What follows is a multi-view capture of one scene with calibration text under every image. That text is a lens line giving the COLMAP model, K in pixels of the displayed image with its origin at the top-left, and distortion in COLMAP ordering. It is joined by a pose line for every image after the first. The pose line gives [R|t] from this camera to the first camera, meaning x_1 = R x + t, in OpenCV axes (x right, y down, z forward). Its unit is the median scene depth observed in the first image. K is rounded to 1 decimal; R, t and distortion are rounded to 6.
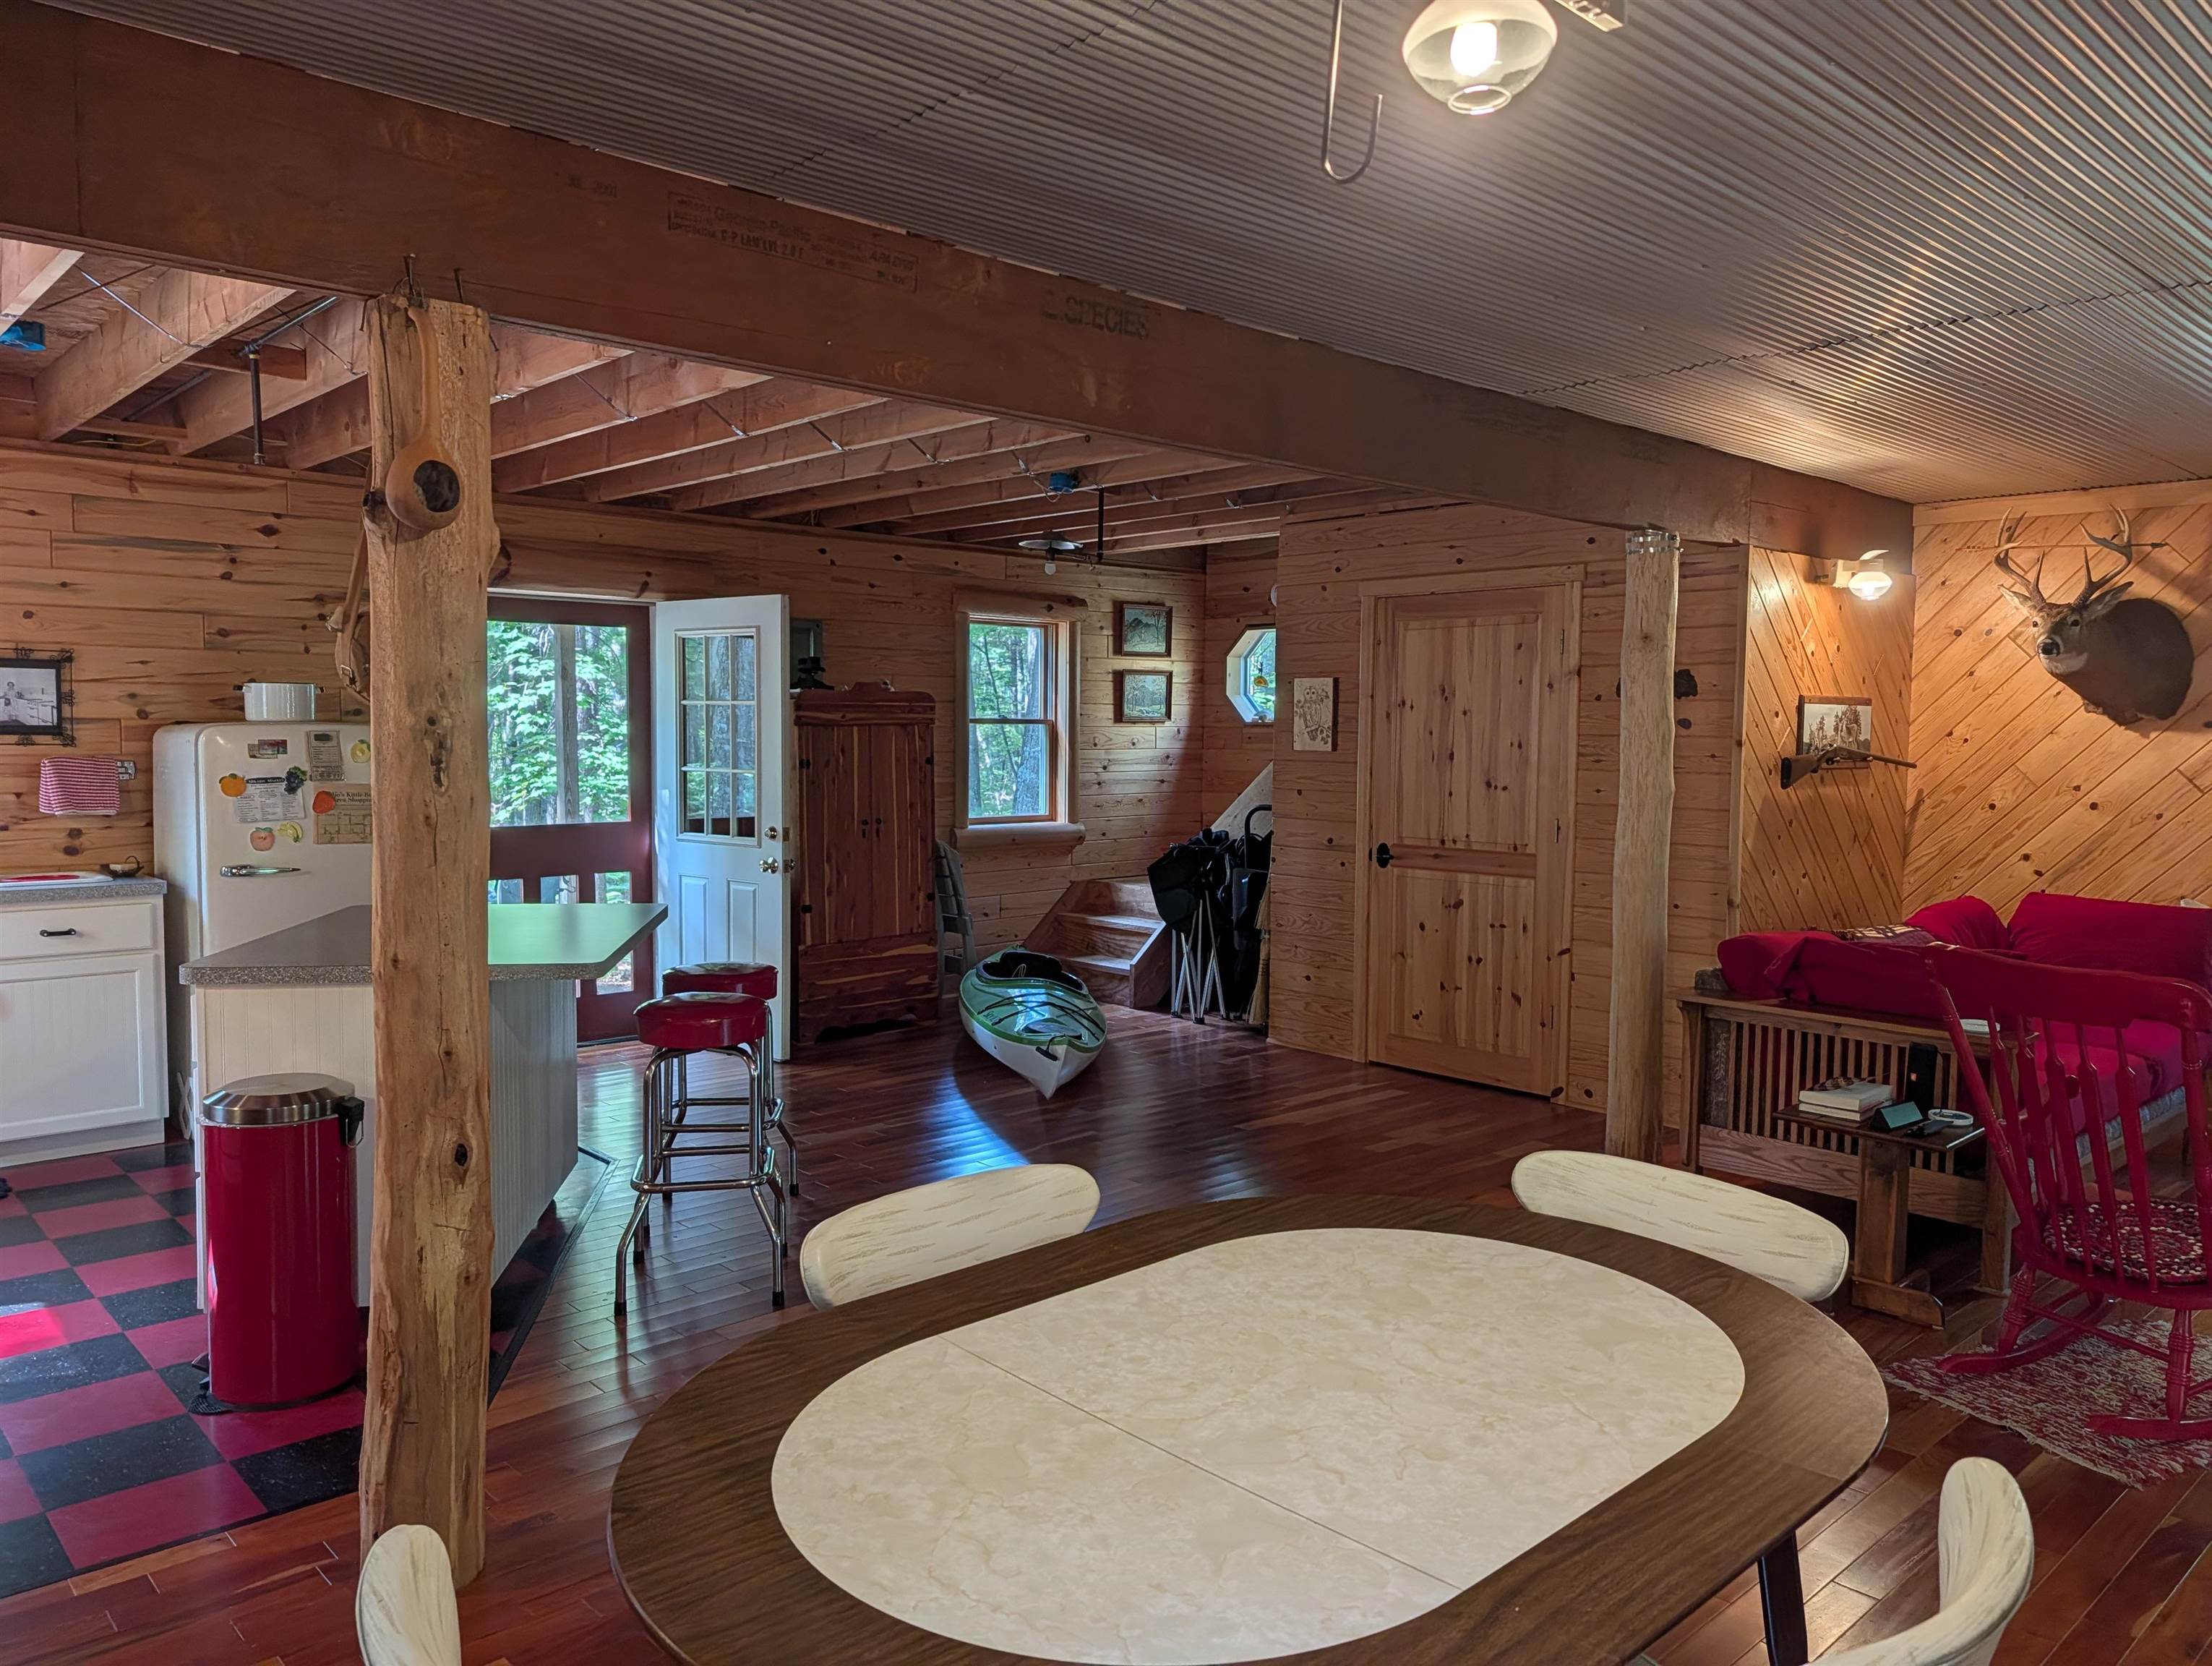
lens RADIAL K [[1577.9, 0, 1118.4], [0, 1577.9, 827.7], [0, 0, 1]] dist [0.024466, -0.024015]
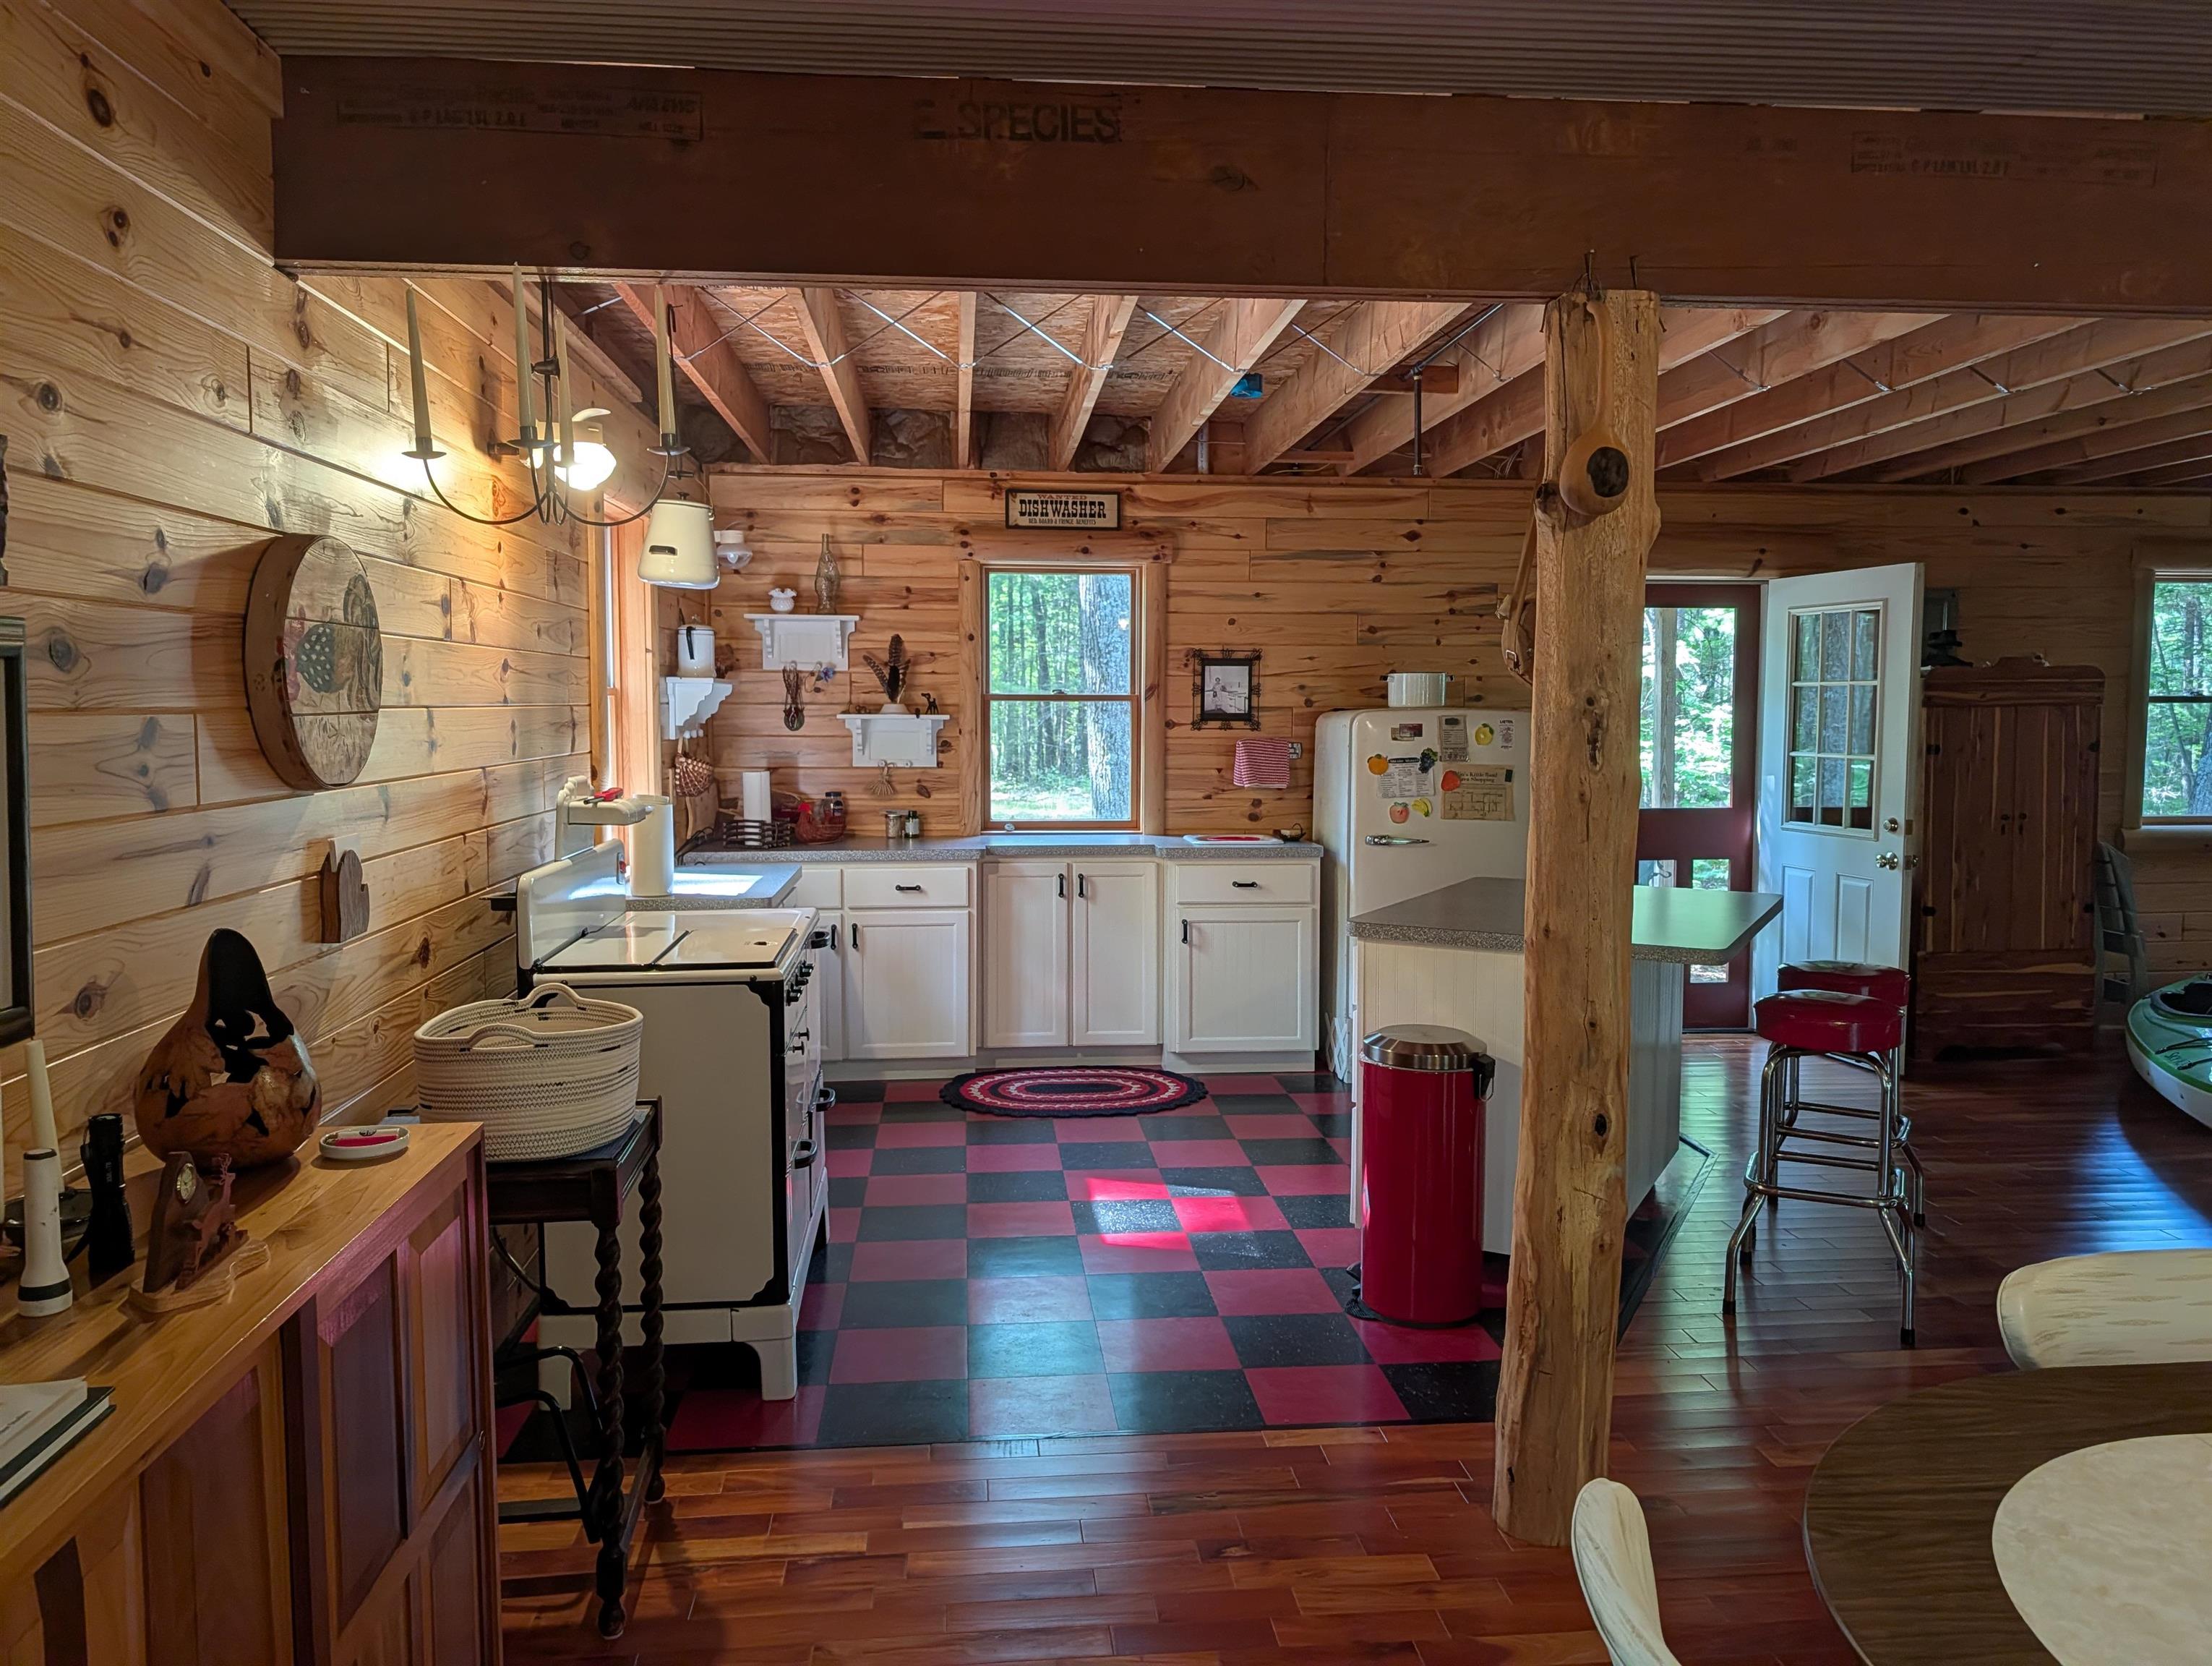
lens RADIAL K [[1577.9, 0, 1102.5], [0, 1577.9, 815.3], [0, 0, 1]] dist [0.024466, -0.024015]
pose [[0.784113, 0.033851, -0.619695, -0.020555], [-0.033002, 0.999373, 0.012832, 0.002002], [0.619741, 0.010390, 0.784738, -0.002298]]
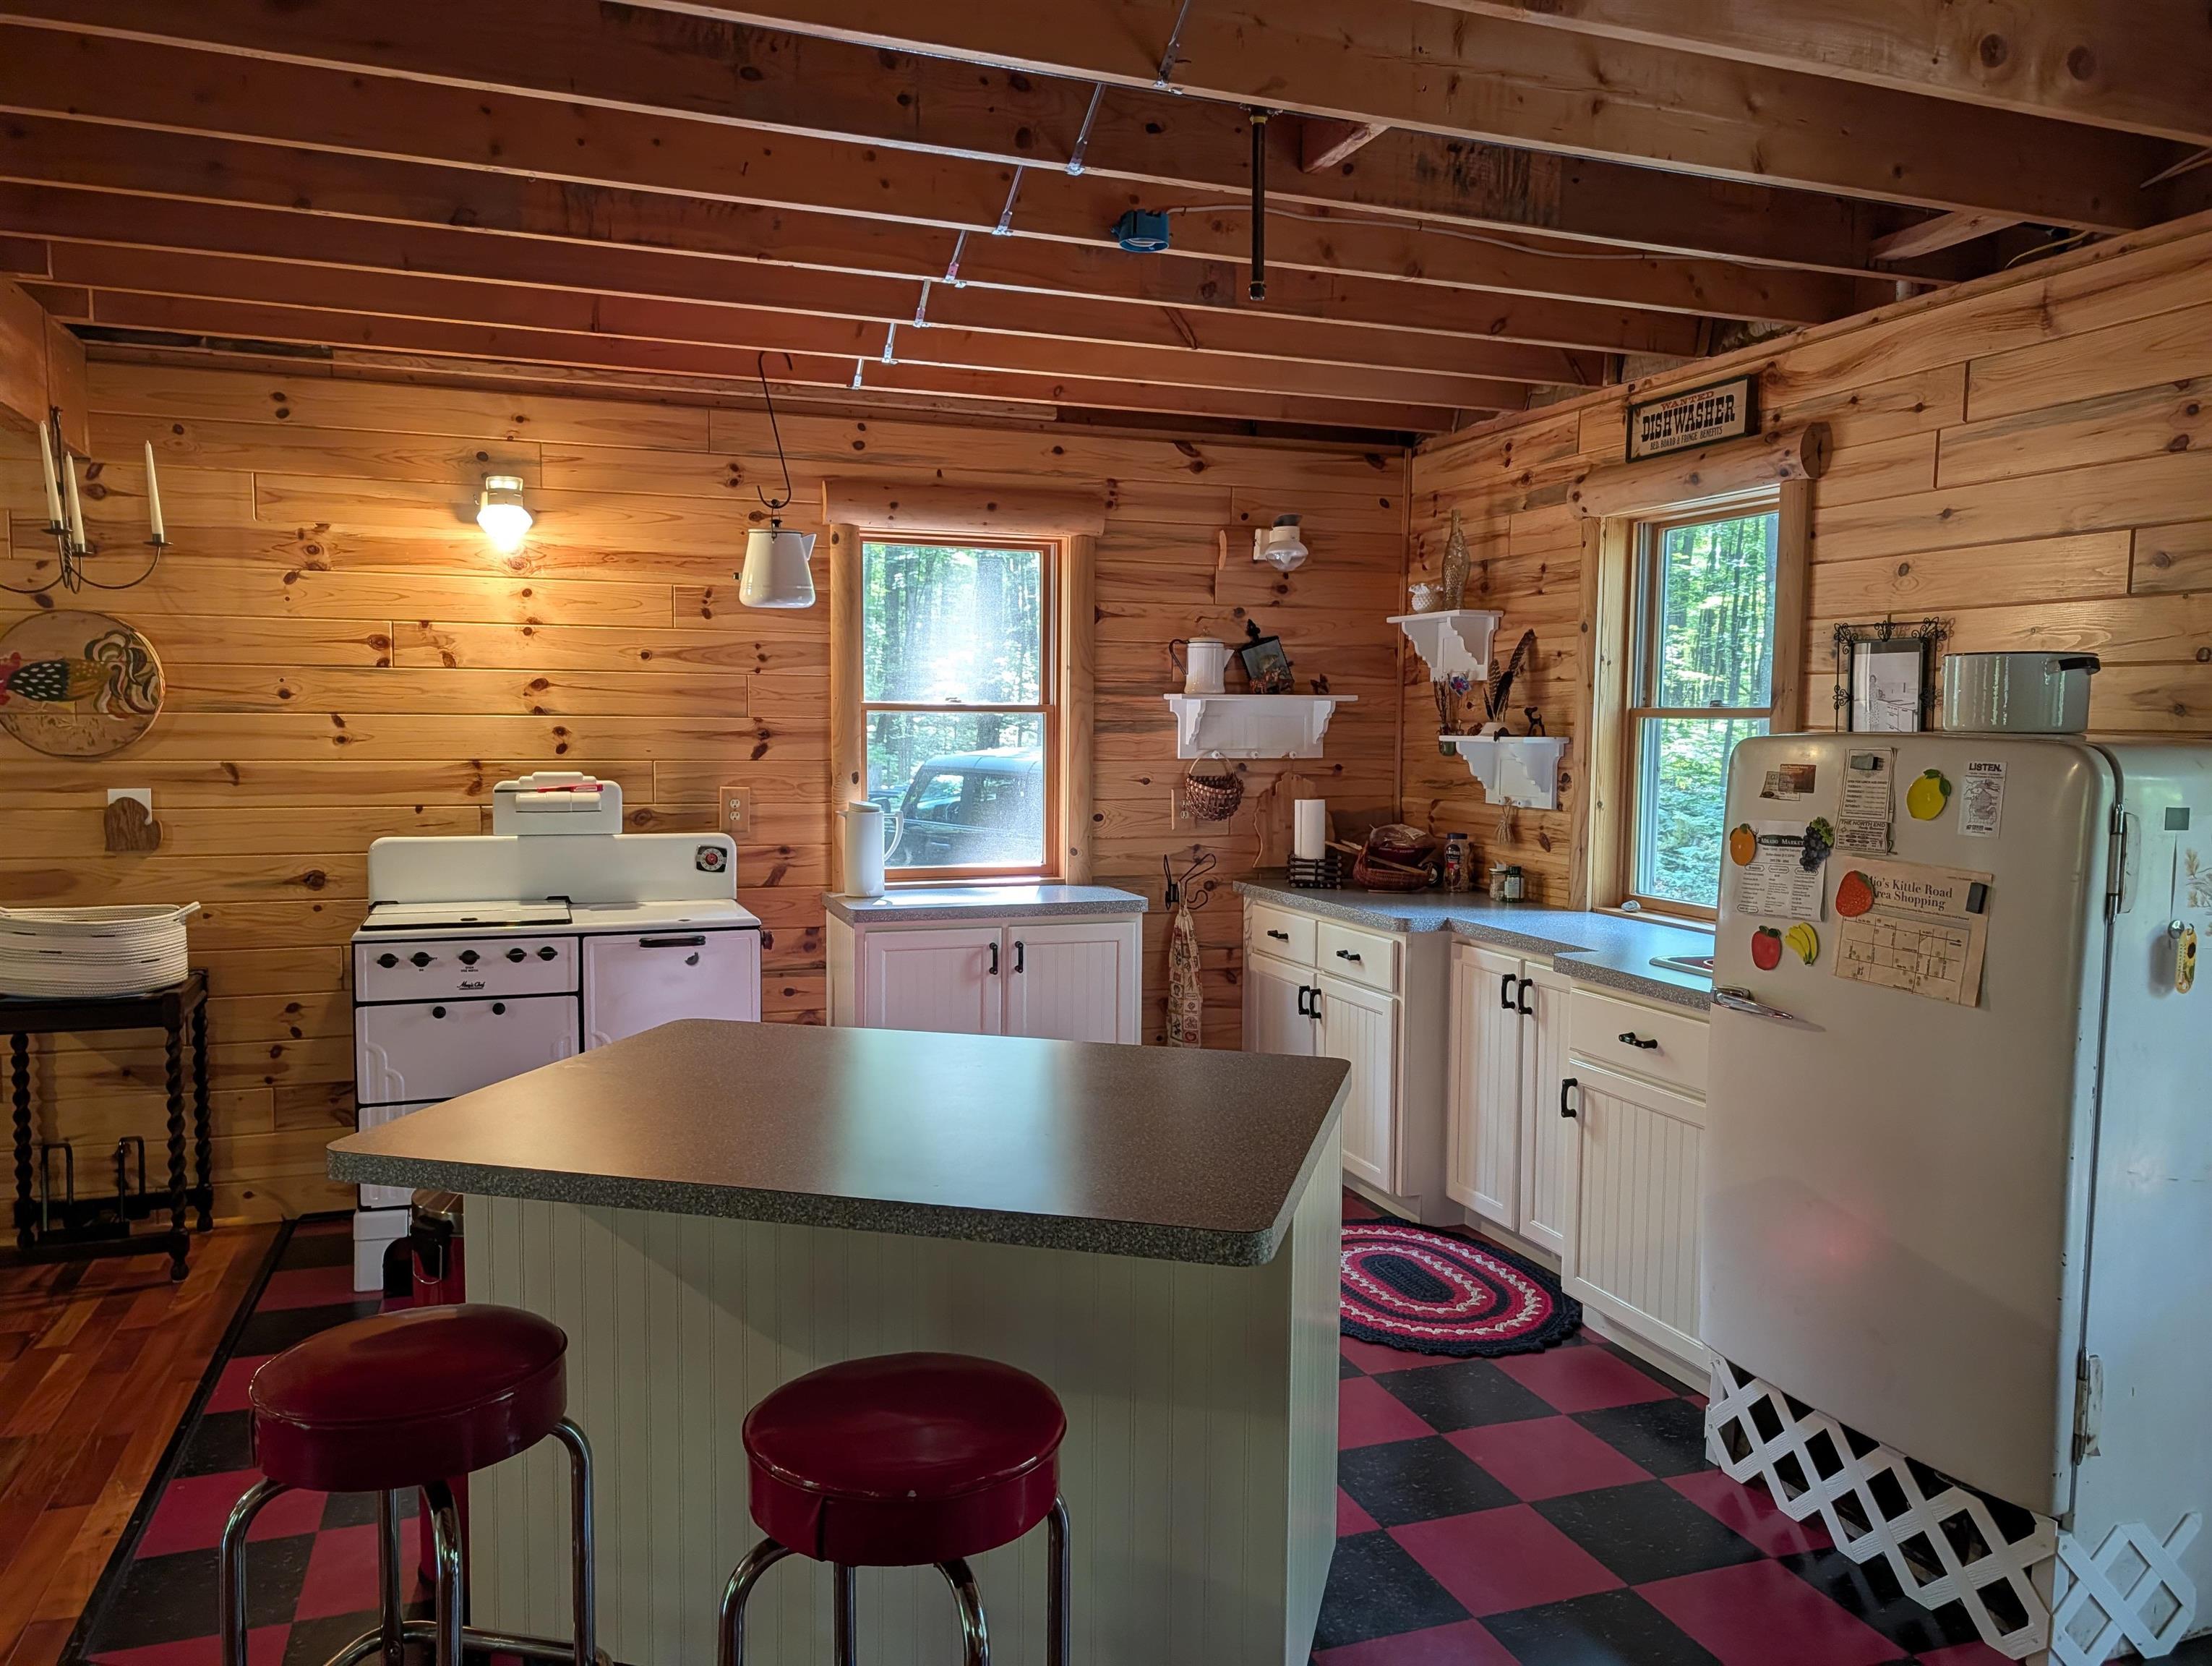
lens RADIAL K [[1577.9, 0, 1101.0], [0, 1577.9, 831.1], [0, 0, 1]] dist [0.024466, -0.024015]
pose [[-0.397691, 0.049459, -0.916186, 0.056465], [-0.073333, 0.993638, 0.085472, -0.085430], [0.914584, 0.101178, -0.391534, 1.382916]]
